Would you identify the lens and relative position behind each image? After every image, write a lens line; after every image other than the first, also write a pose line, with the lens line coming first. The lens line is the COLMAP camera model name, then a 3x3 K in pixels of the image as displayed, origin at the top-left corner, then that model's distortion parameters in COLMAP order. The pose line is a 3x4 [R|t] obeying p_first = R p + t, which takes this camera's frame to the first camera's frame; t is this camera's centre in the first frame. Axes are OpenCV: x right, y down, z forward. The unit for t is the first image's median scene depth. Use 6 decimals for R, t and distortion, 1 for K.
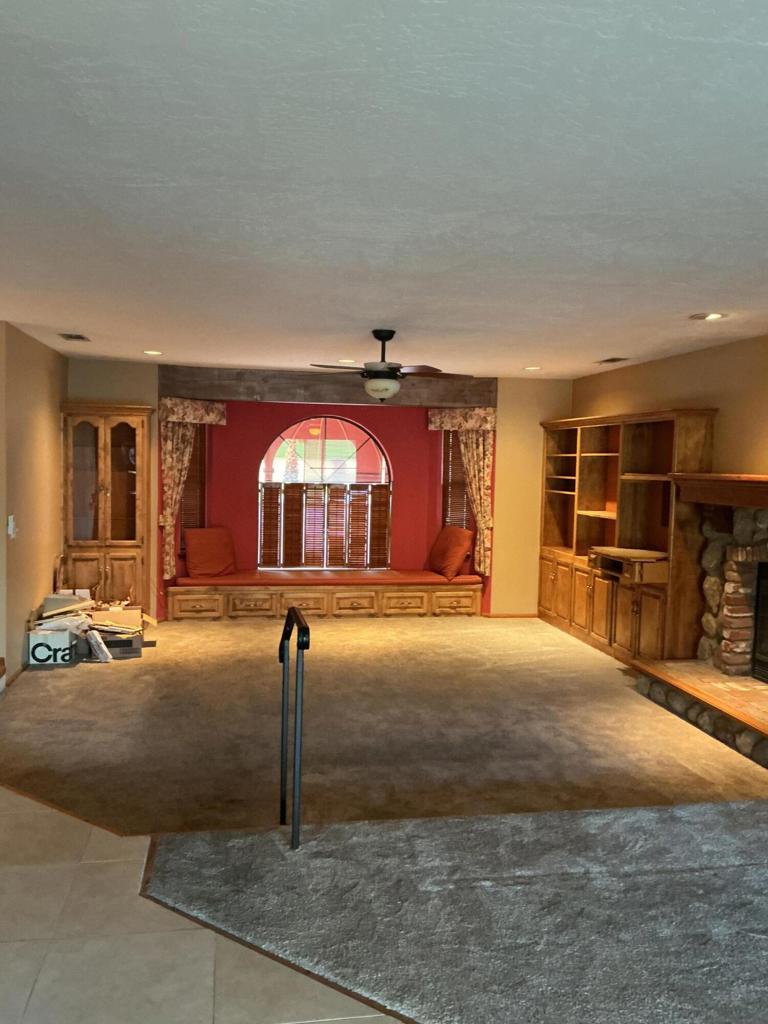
lens RADIAL K [[842.3, 0, 386.6], [0, 842.3, 509.5], [0, 0, 1]] dist [0.120247, -0.229339]
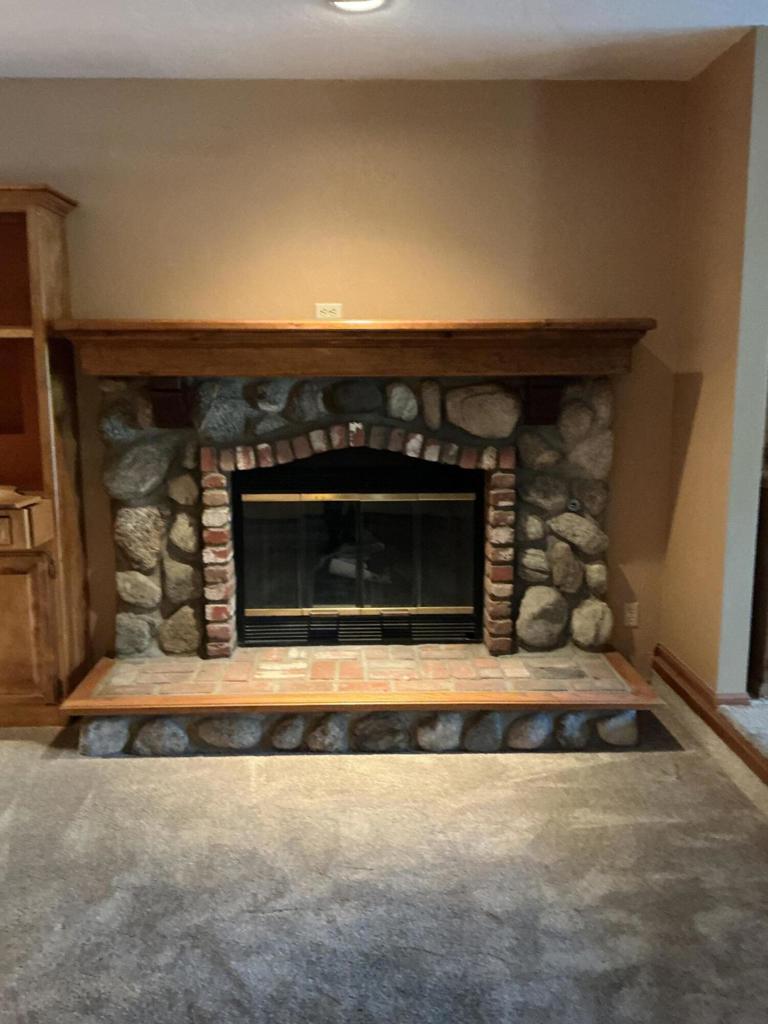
lens RADIAL K [[842.3, 0, 386.6], [0, 842.3, 509.5], [0, 0, 1]] dist [0.120247, -0.229339]
pose [[0.157530, -0.178857, 0.971182, -0.156953], [0.058608, 0.983421, 0.171605, -0.008588], [-0.985774, 0.029886, 0.165401, 0.792151]]
